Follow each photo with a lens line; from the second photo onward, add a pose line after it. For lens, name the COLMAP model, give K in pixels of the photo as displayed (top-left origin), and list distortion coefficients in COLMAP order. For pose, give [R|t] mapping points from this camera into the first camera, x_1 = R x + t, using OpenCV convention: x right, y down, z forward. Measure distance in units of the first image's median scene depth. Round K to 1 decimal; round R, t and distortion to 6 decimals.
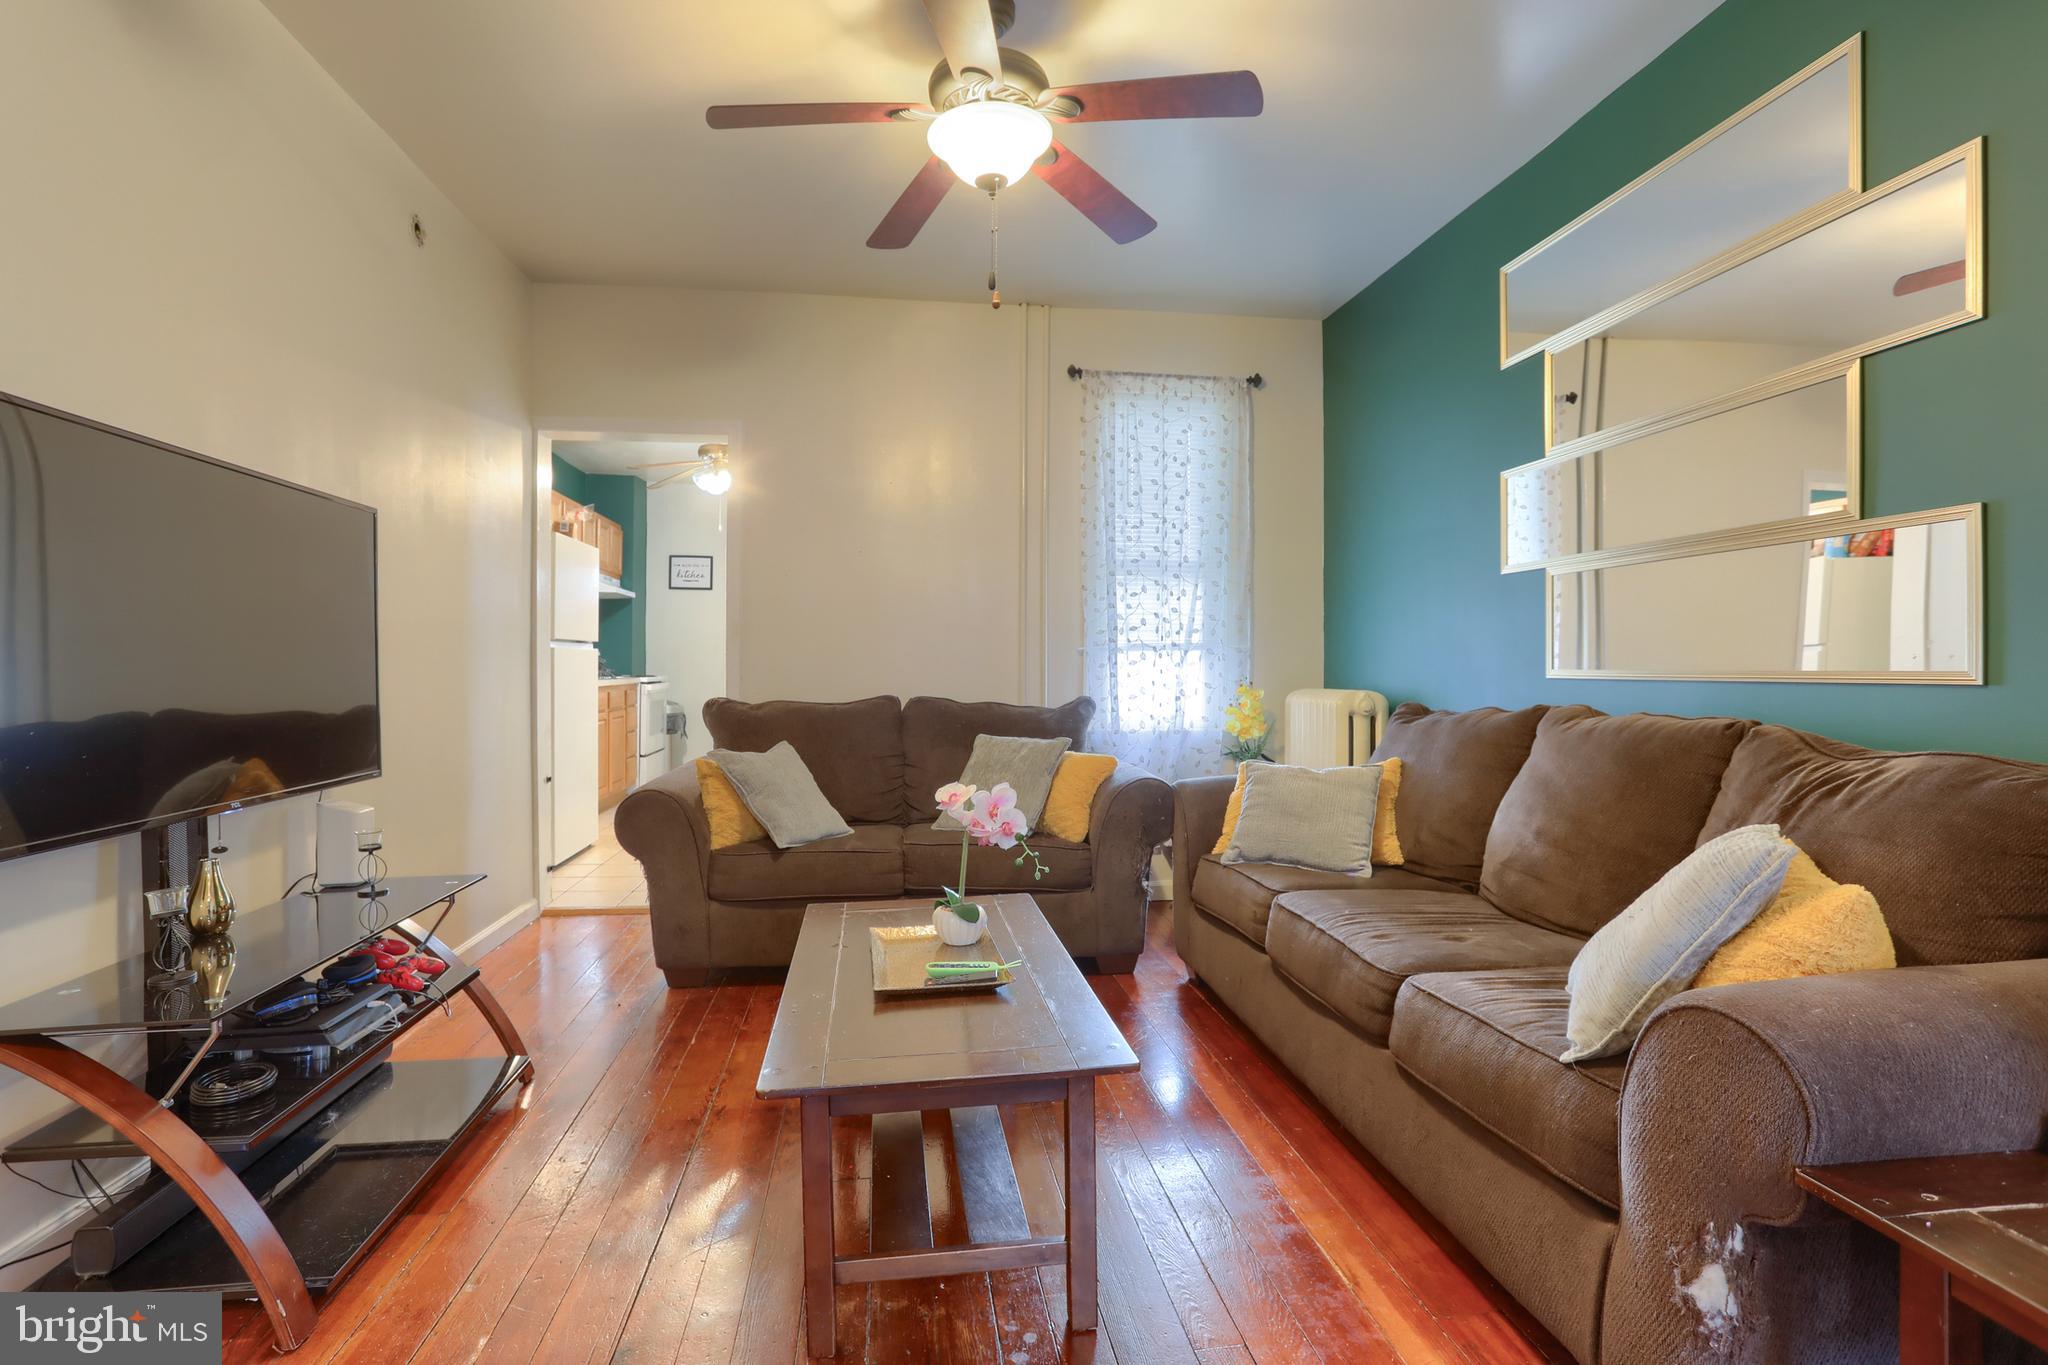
lens RADIAL K [[1027.6, 0, 1017.2], [0, 1027.6, 661.0], [0, 0, 1]] dist [-0.041854, 0.016733]
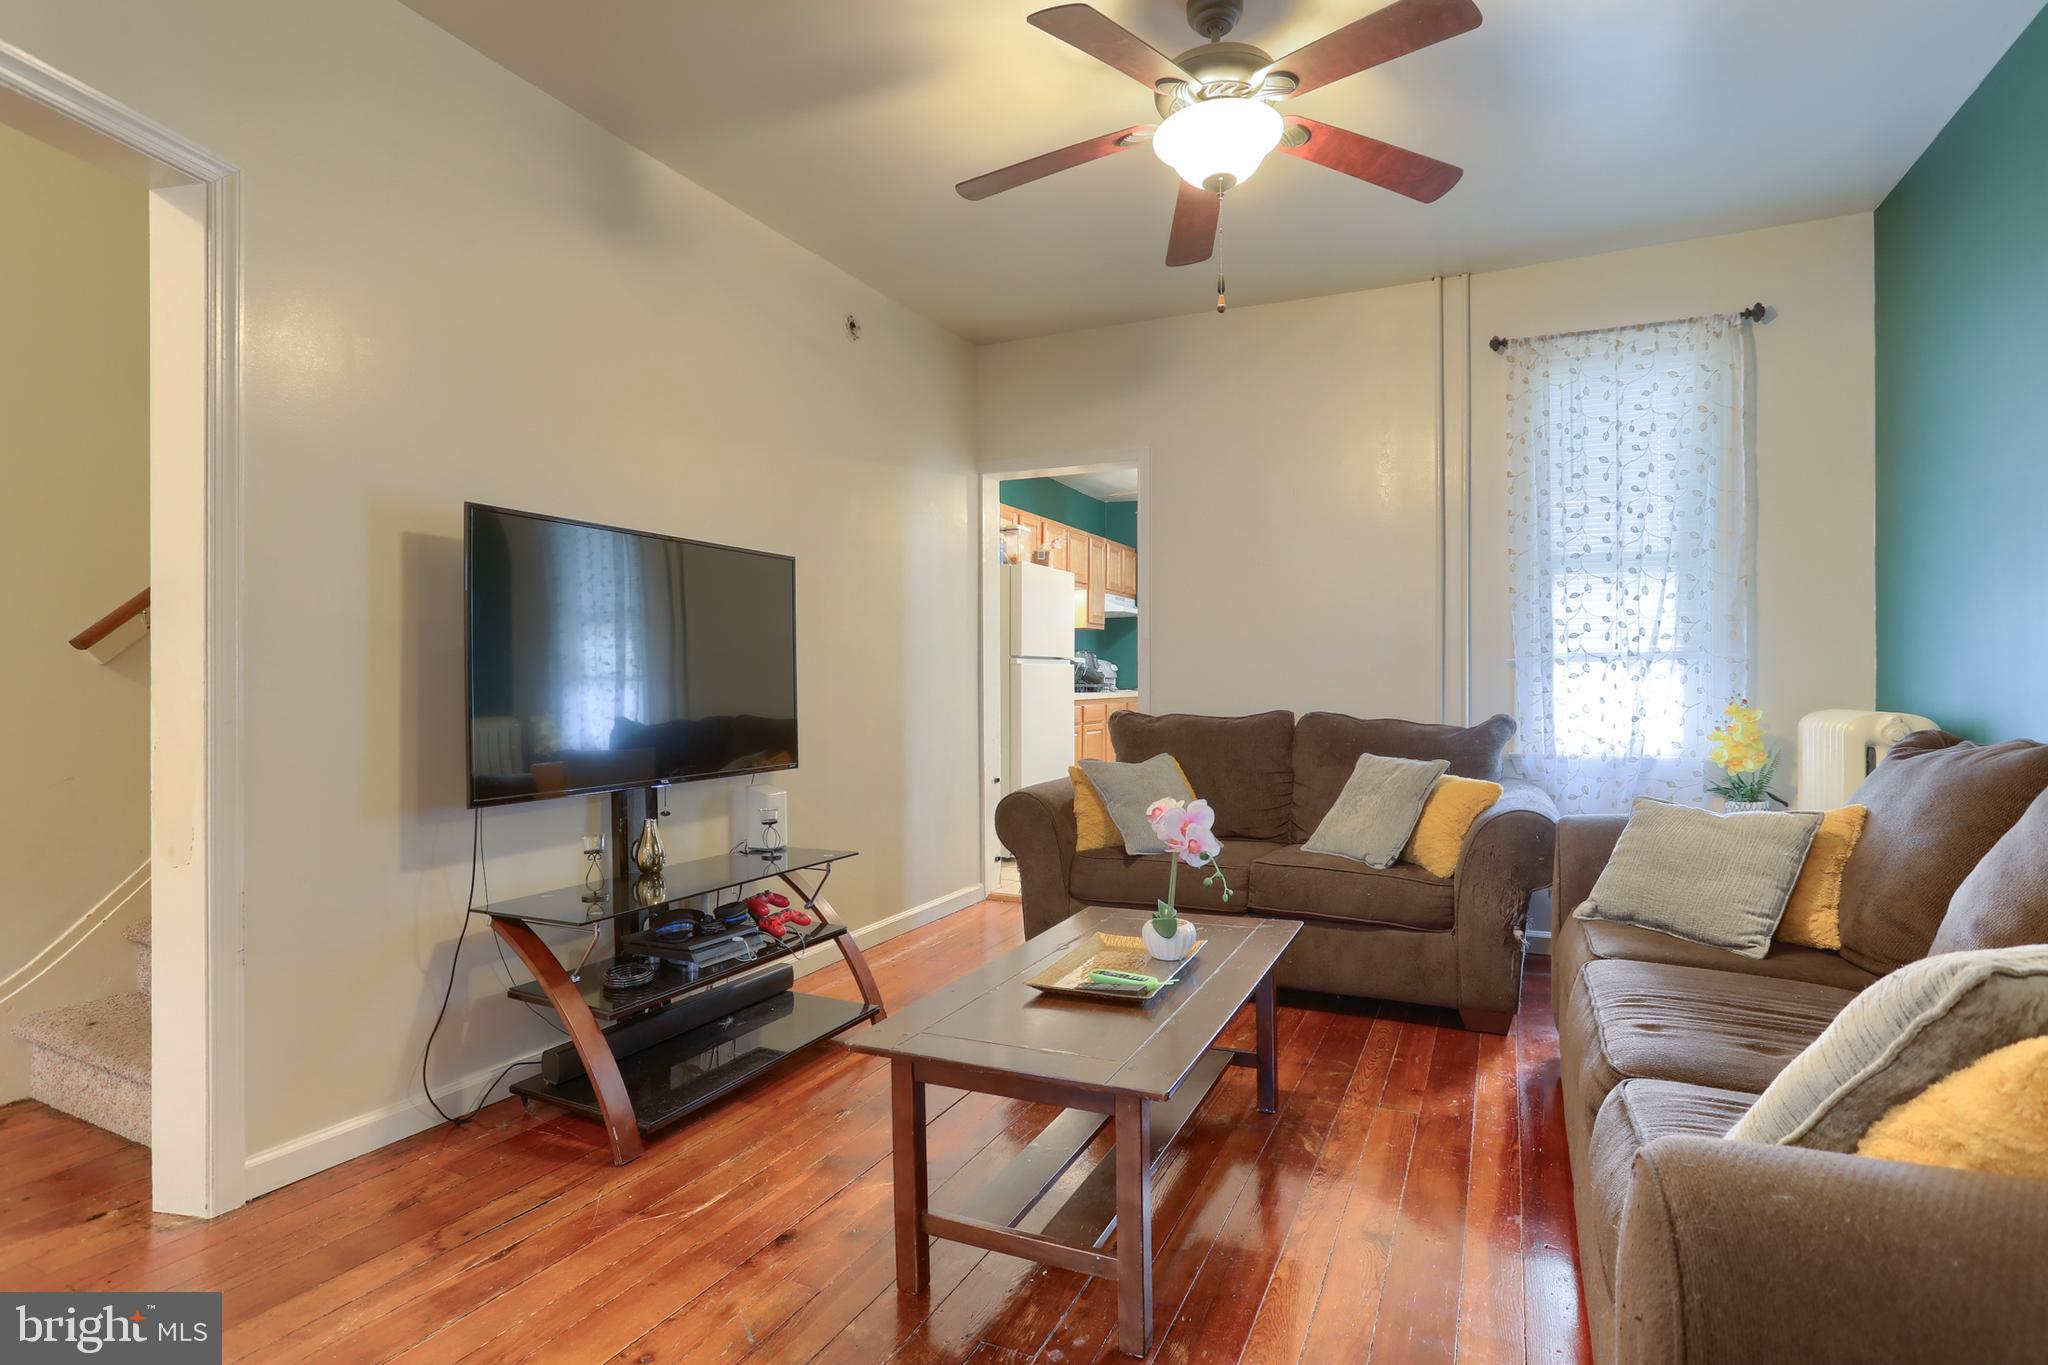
lens RADIAL K [[1027.6, 0, 995.7], [0, 1027.6, 679.9], [0, 0, 1]] dist [-0.041854, 0.016733]
pose [[0.831568, -0.001579, -0.555421, 0.221084], [0.004358, 0.999984, 0.003682, -0.000246], [0.555406, -0.005483, 0.831561, 0.048253]]
